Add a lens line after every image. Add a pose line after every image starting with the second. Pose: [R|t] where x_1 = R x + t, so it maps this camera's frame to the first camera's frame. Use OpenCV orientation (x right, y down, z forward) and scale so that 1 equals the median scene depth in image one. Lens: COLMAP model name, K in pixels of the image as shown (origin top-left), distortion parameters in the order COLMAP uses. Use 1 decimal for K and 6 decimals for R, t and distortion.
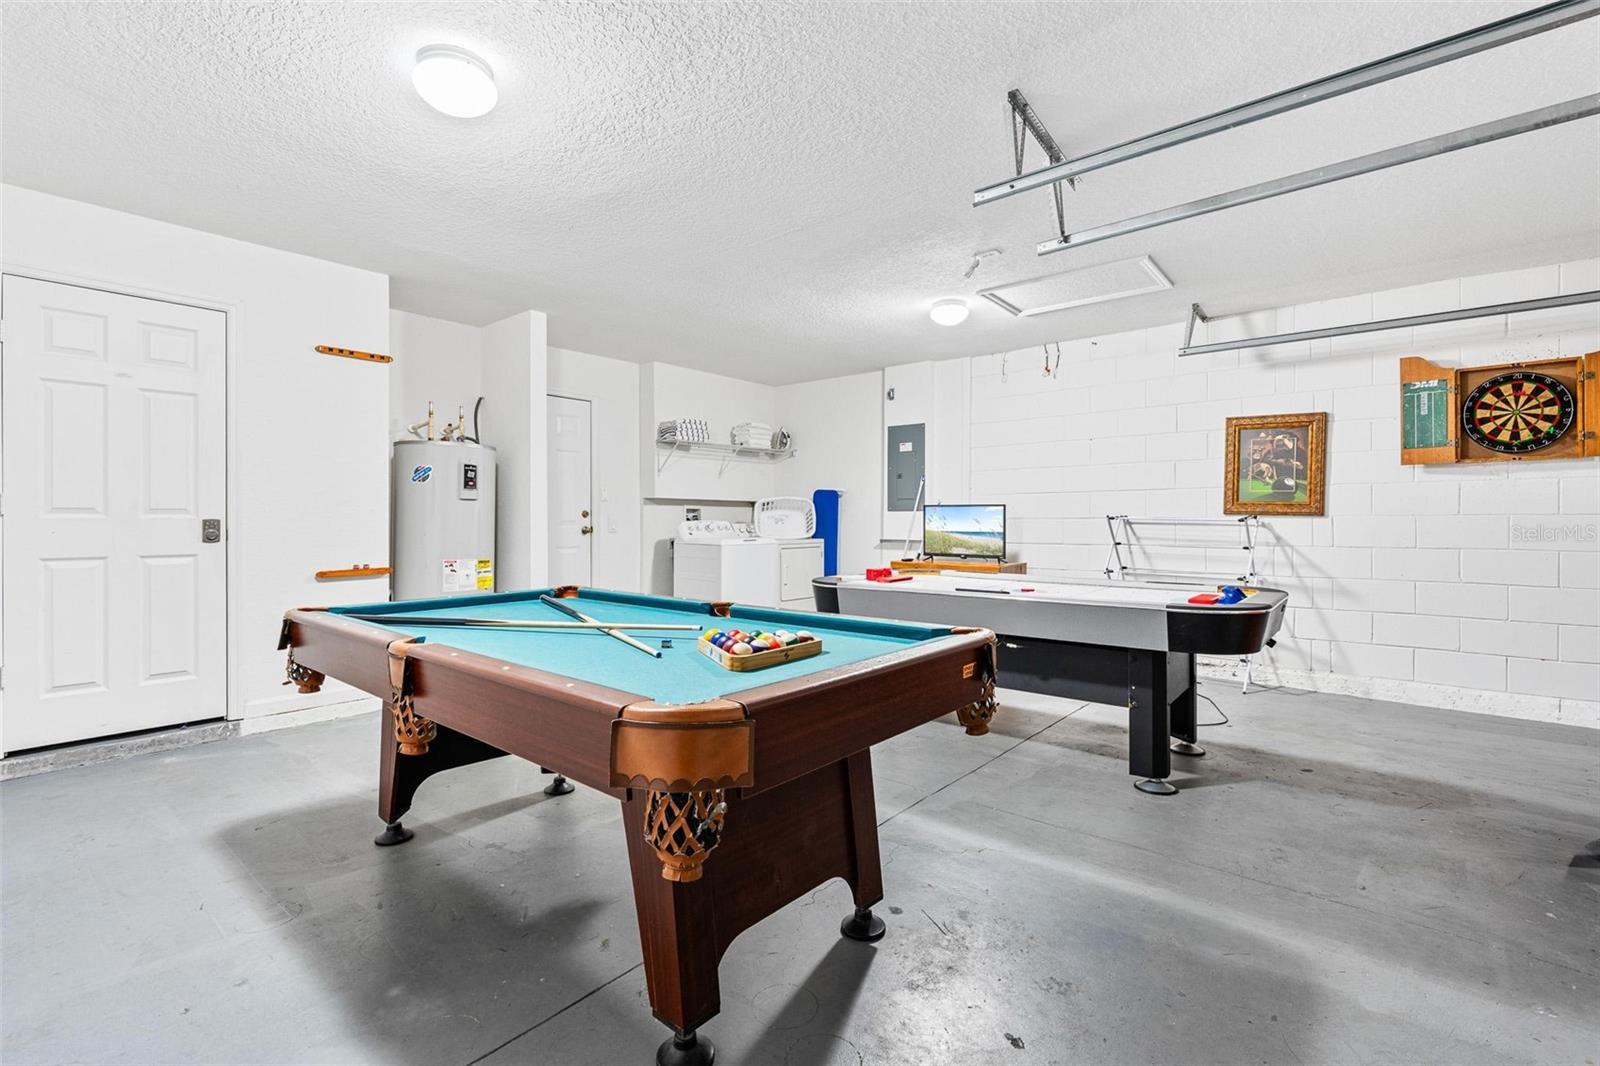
lens RADIAL K [[721.9, 0, 794.6], [0, 721.9, 518.4], [0, 0, 1]] dist [-0.002141, 0.000116]
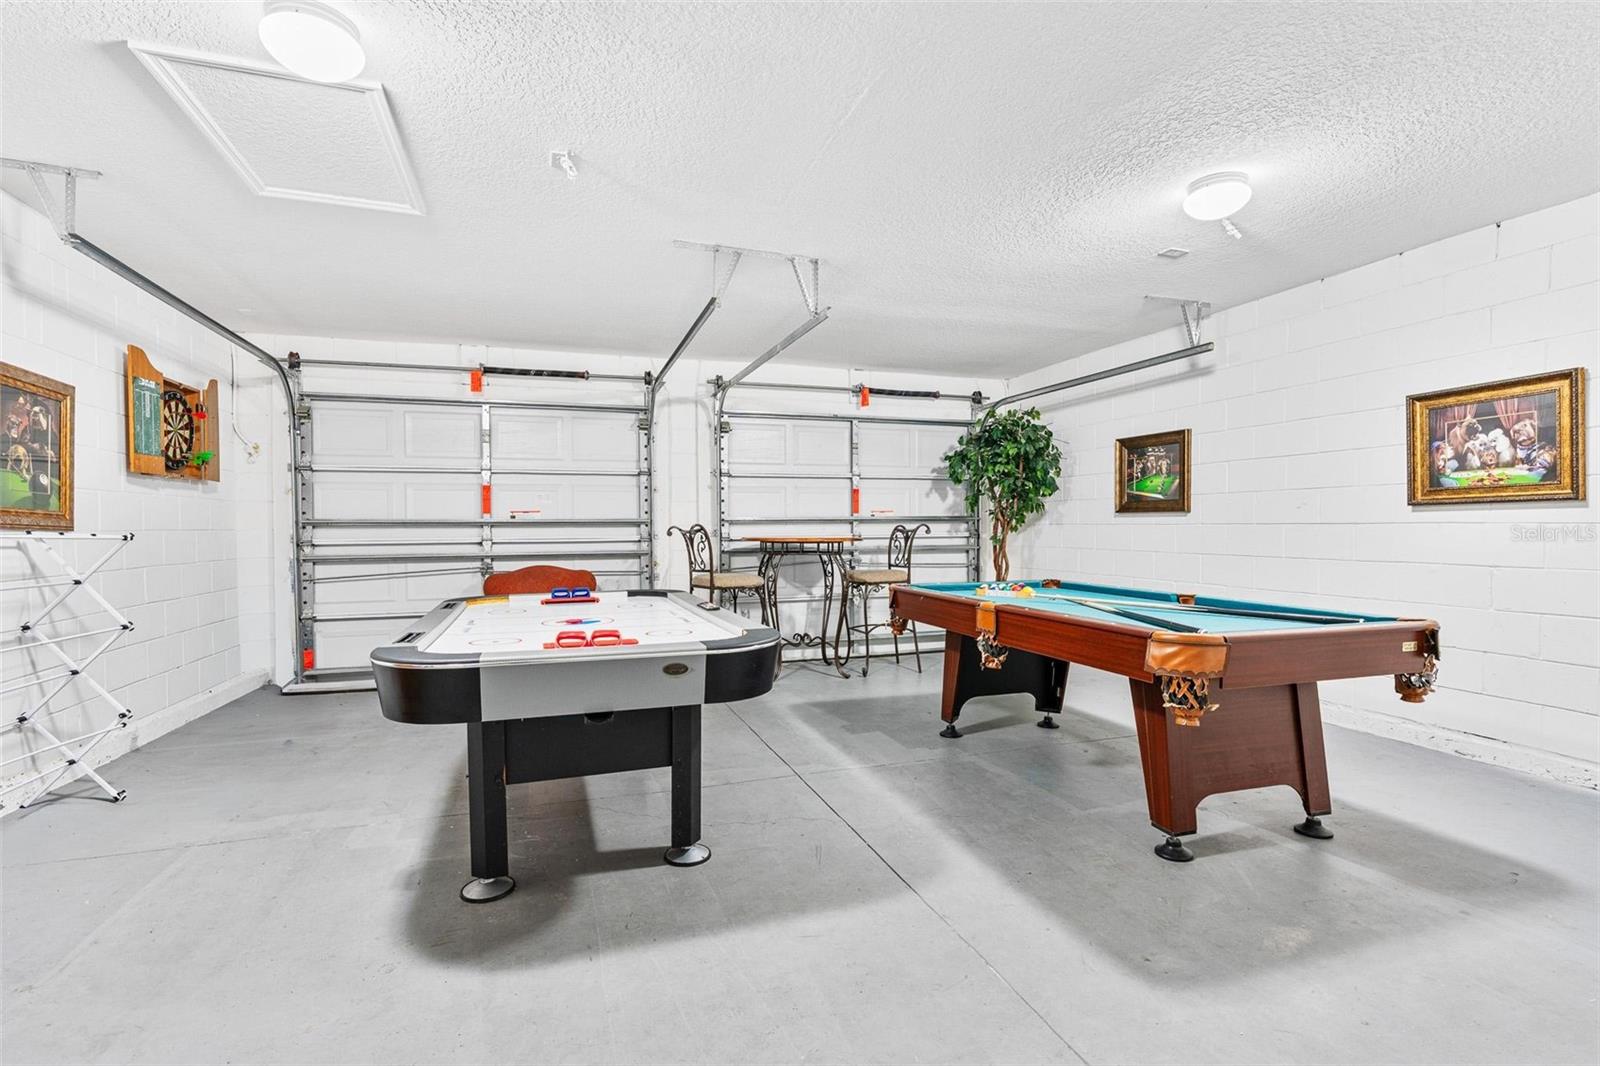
lens RADIAL K [[721.9, 0, 794.6], [0, 721.9, 518.4], [0, 0, 1]] dist [-0.002141, 0.000116]
pose [[-0.853066, 0.006268, 0.521766, -0.240166], [0.004495, 0.999979, -0.004664, -0.009069], [-0.521784, -0.001634, -0.853076, 1.203527]]
